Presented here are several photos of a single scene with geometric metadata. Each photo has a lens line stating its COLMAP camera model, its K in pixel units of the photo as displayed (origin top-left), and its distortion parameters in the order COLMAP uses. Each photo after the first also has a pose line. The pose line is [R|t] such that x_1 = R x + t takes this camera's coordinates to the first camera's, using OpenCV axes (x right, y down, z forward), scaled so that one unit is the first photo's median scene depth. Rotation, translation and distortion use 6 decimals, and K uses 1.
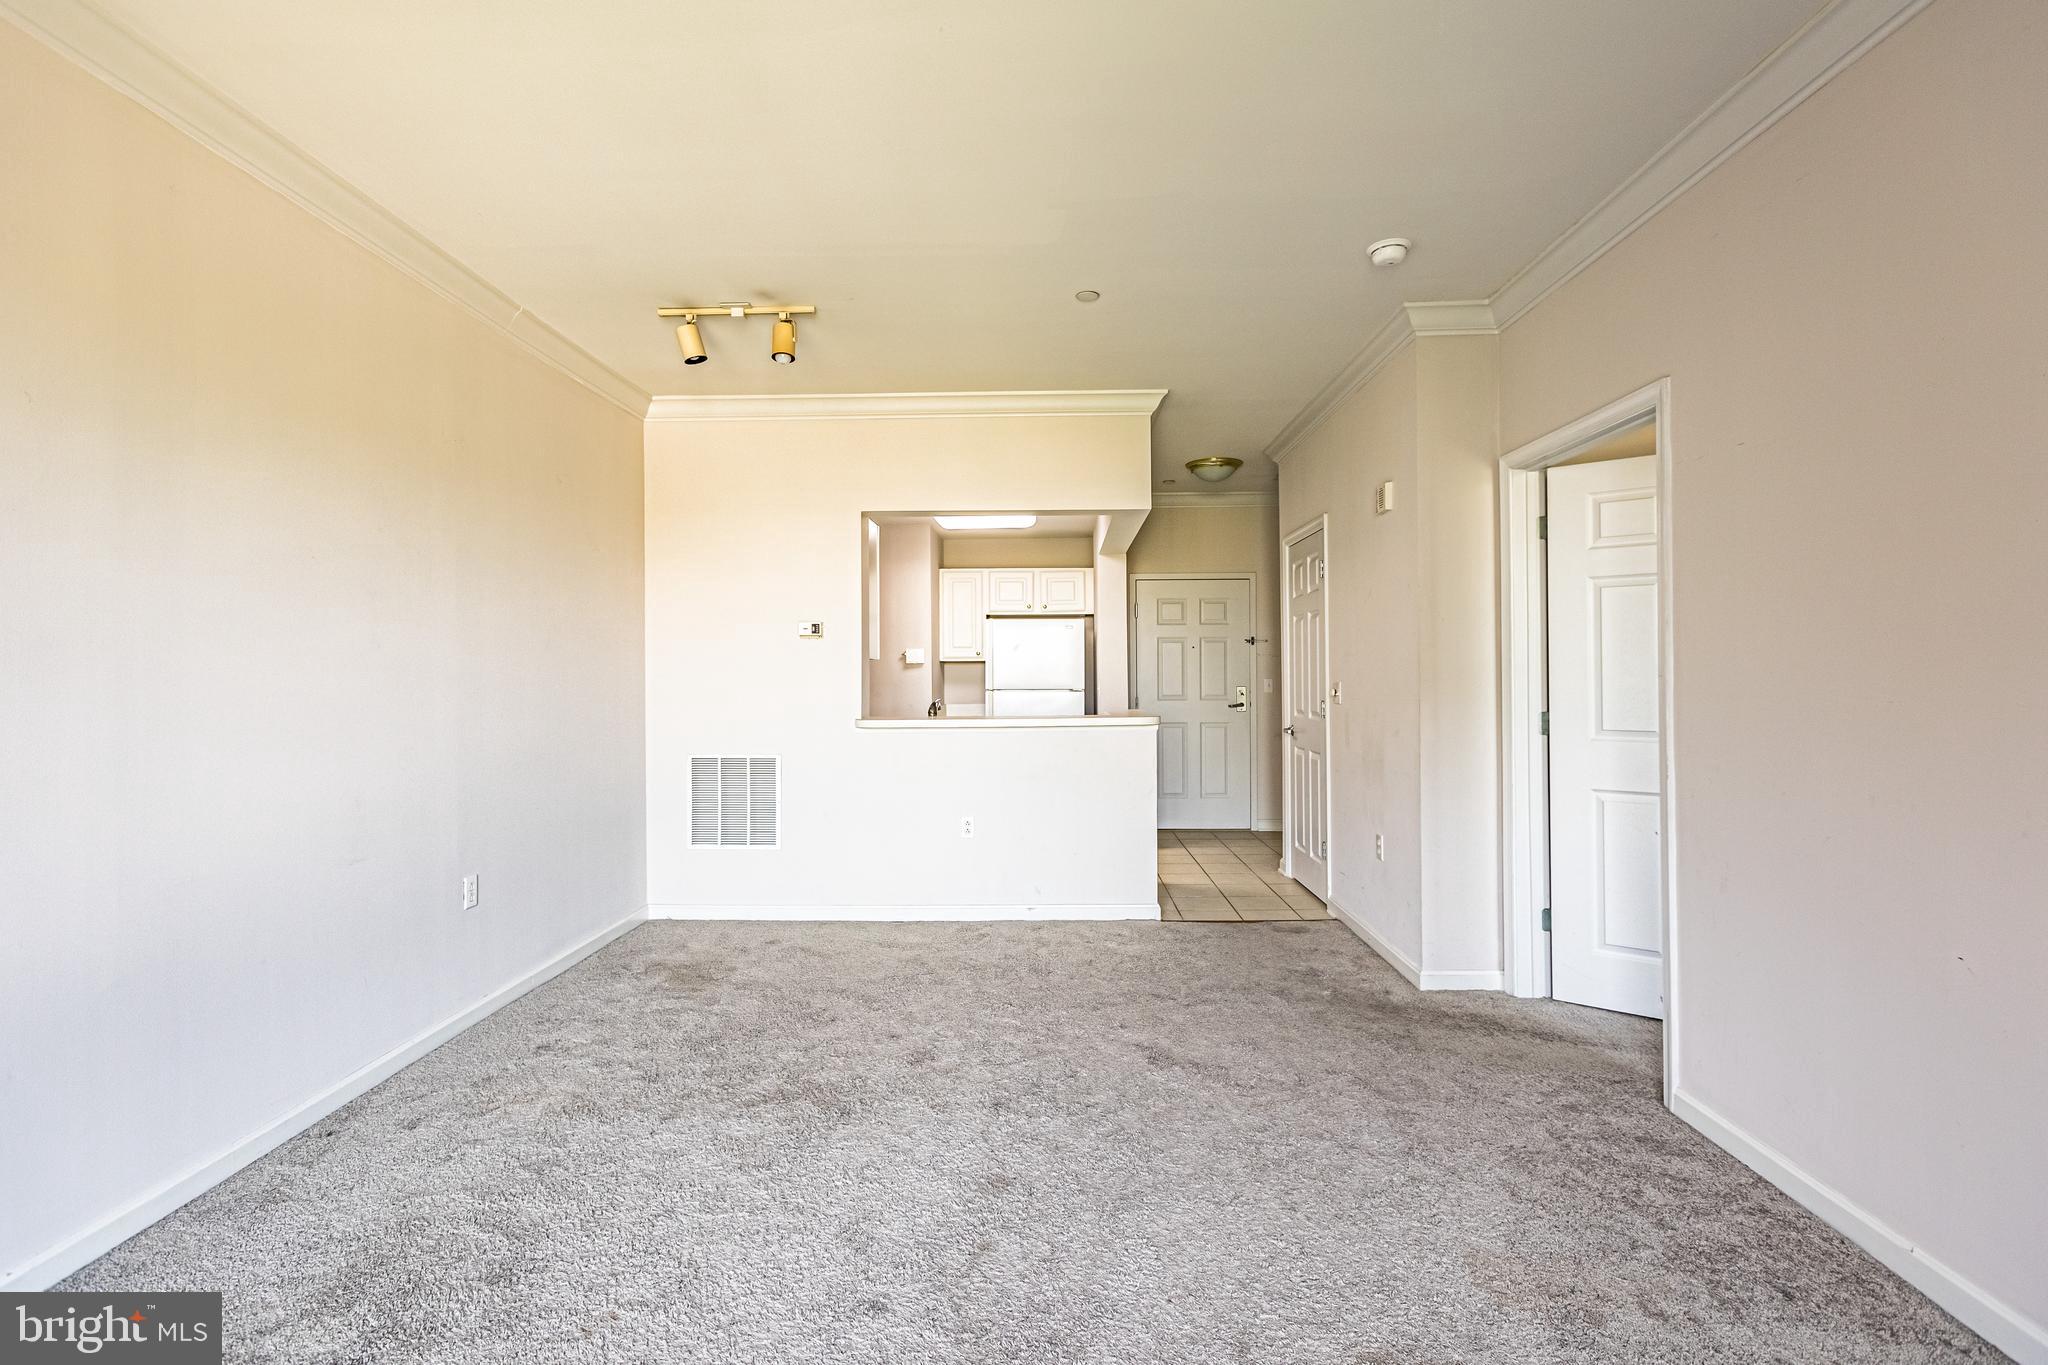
lens RADIAL K [[927.3, 0, 1021.1], [0, 927.3, 670.2], [0, 0, 1]] dist [0.001339, 0.000093]
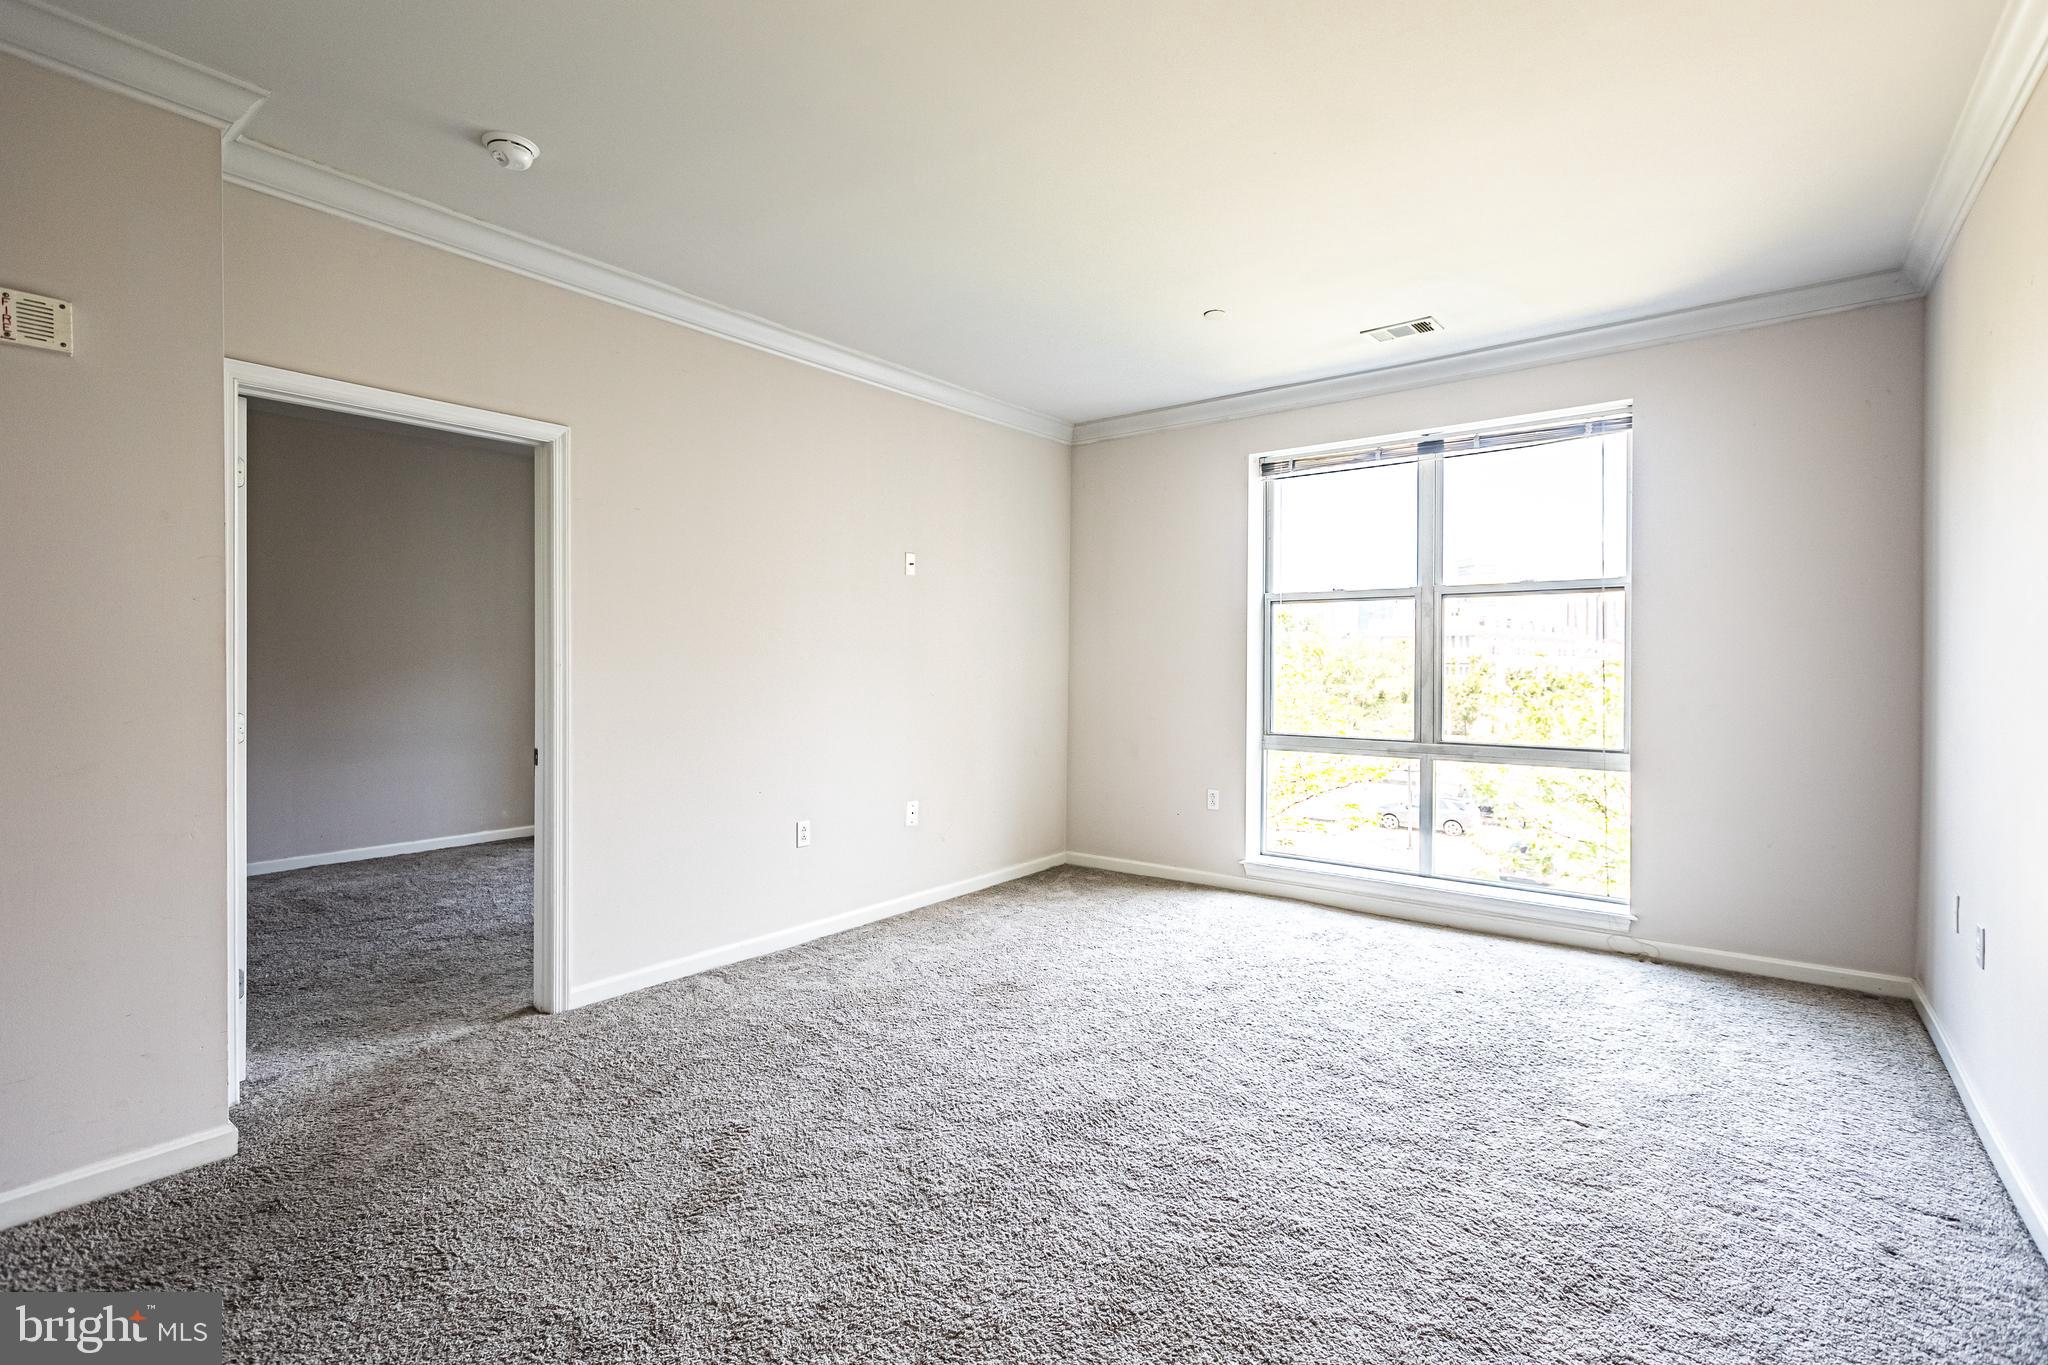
lens RADIAL K [[934.8, 0, 1020.8], [0, 934.8, 671.0], [0, 0, 1]] dist [0.000934, -0.000089]
pose [[-0.810231, 0.000613, 0.586110, -0.378841], [0.001592, 0.999998, 0.001155, 0.009195], [-0.586108, 0.001869, -0.810231, 1.165653]]
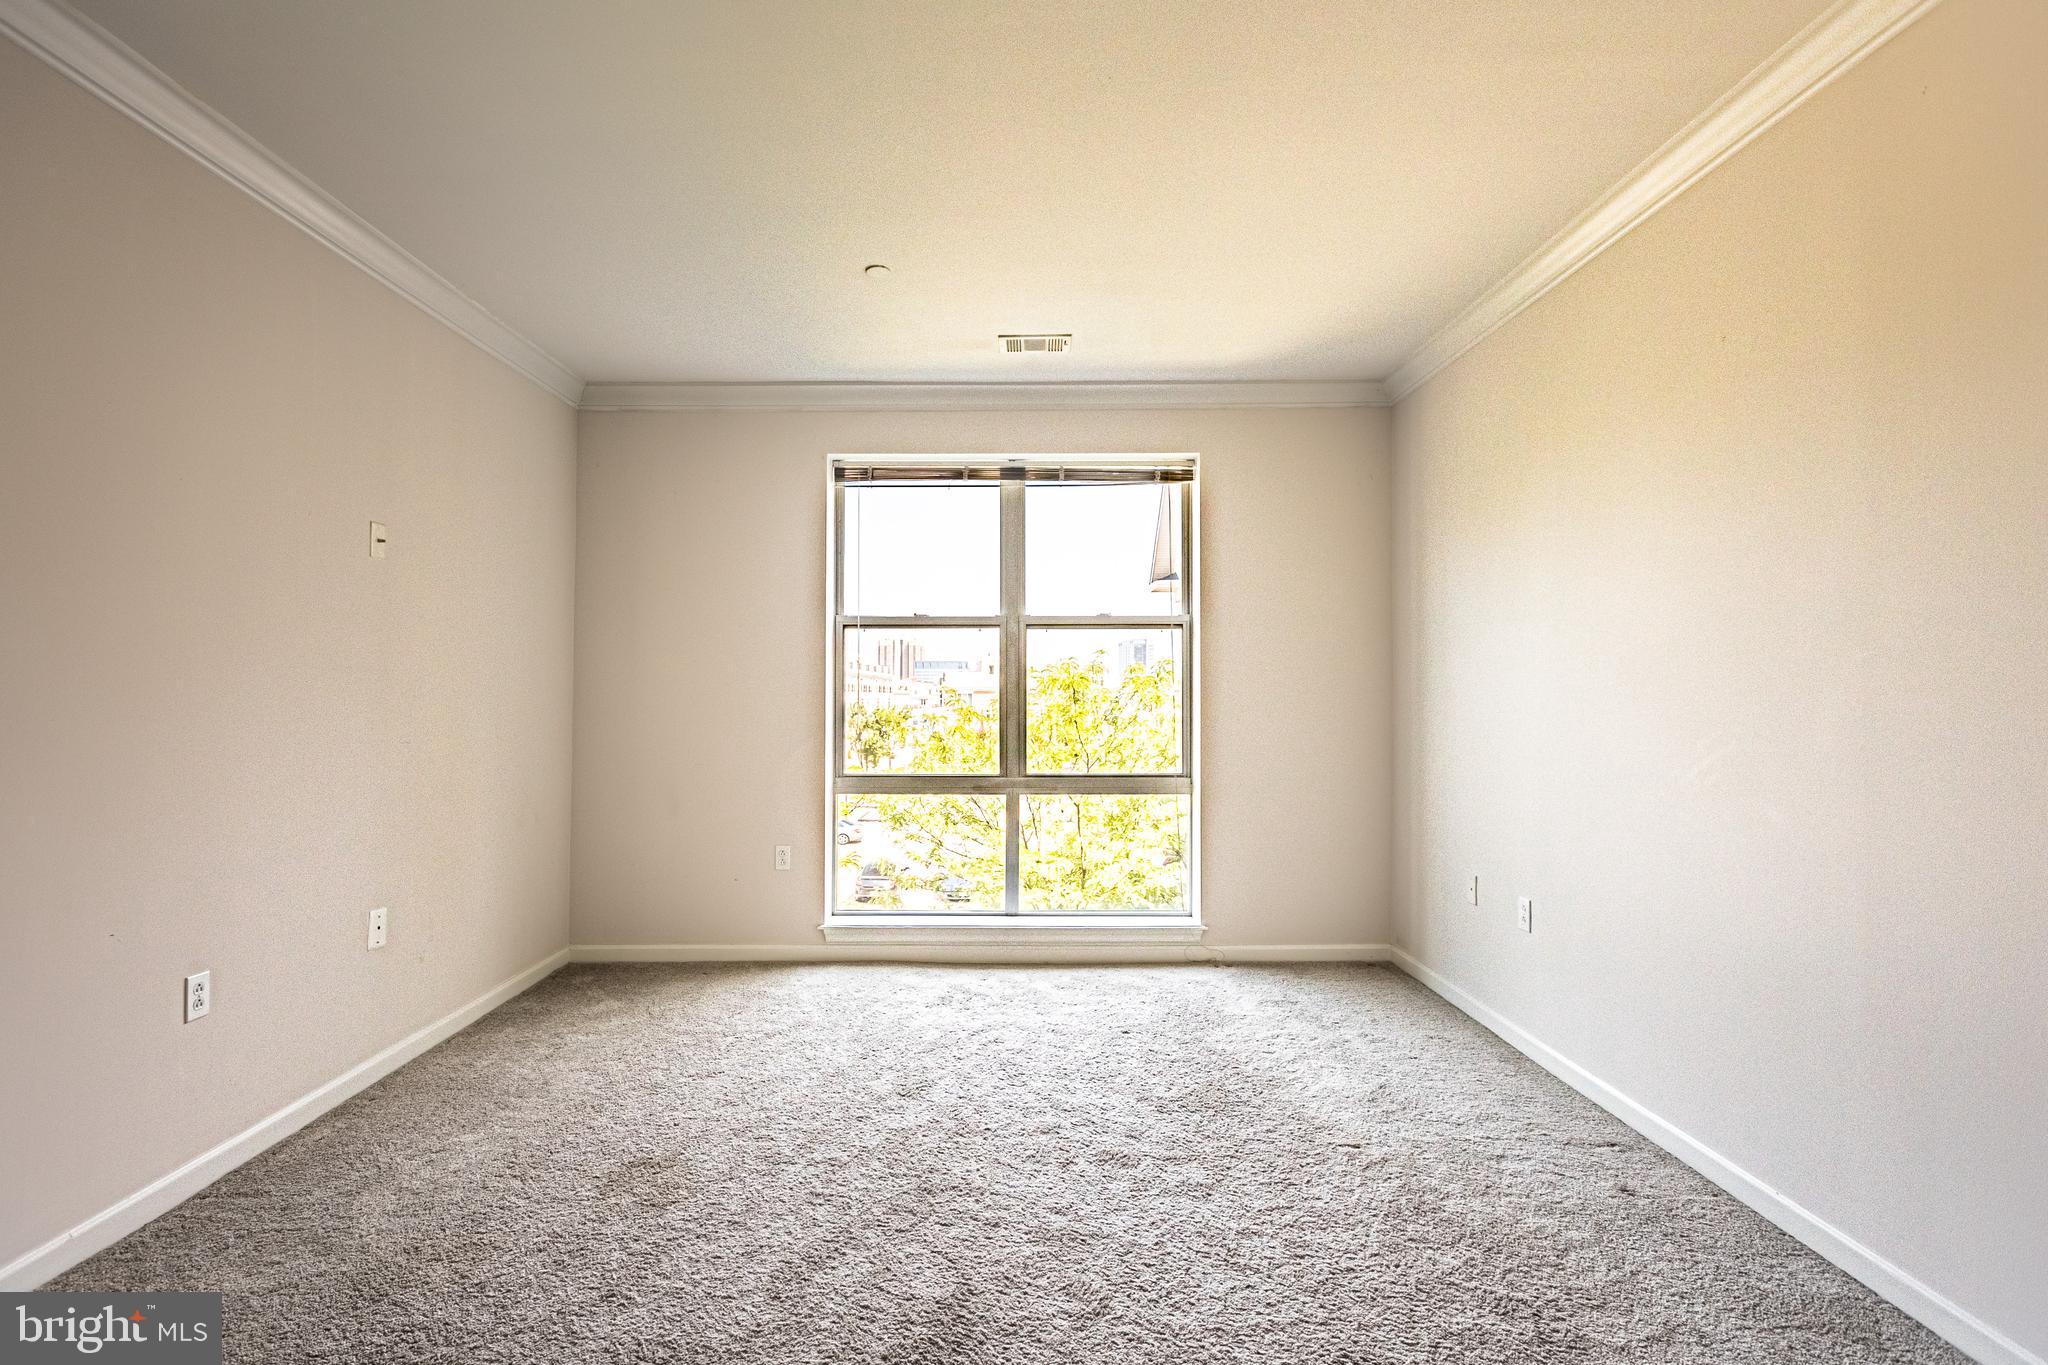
lens RADIAL K [[955.4, 0, 1004.3], [0, 955.4, 690.0], [0, 0, 1]] dist [0.001441, 0.000853]
pose [[-0.999451, 0.007211, -0.032330, -0.038182], [0.007630, 0.999888, -0.012855, 0.011019], [0.032233, -0.013095, -0.999395, 1.077446]]
